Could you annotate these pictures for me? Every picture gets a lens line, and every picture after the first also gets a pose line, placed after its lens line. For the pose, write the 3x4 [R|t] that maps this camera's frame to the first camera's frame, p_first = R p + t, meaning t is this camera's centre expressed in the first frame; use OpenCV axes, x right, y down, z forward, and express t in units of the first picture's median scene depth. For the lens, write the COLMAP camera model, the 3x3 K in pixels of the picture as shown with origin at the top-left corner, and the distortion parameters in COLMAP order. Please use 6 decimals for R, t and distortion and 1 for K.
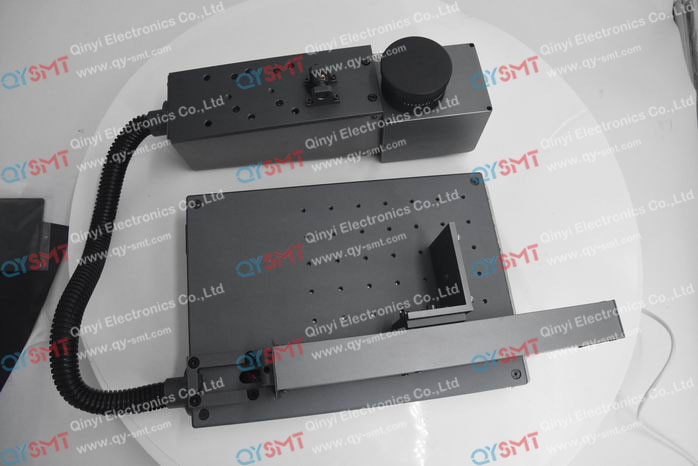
lens RADIAL K [[482.5, 0, 349.0], [0, 482.5, 233.0], [0, 0, 1]] dist [-0.001876, 0.001350]
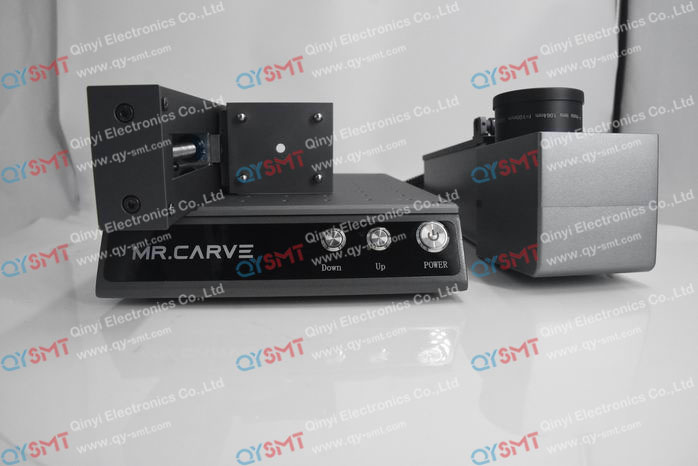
lens RADIAL K [[482.5, 0, 349.0], [0, 482.5, 233.0], [0, 0, 1]] dist [-0.001876, 0.001350]
pose [[1.000000, 0.000478, 0.000311, -0.000281], [-0.000478, 1.000000, -0.000503, -0.389750], [-0.000312, 0.000503, 1.000000, -0.000209]]
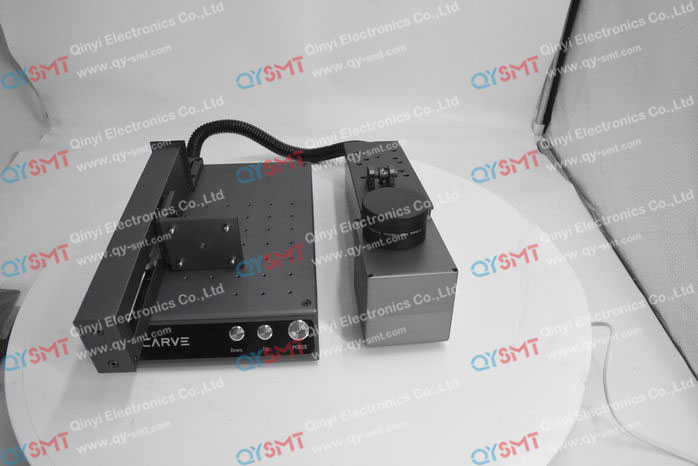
lens RADIAL K [[482.5, 0, 349.0], [0, 482.5, 233.0], [0, 0, 1]] dist [-0.001876, 0.001350]
pose [[1.000000, 0.000563, 0.000340, -0.000222], [-0.000562, 0.999999, -0.001597, -0.194089], [-0.000341, 0.001597, 0.999999, -0.000098]]
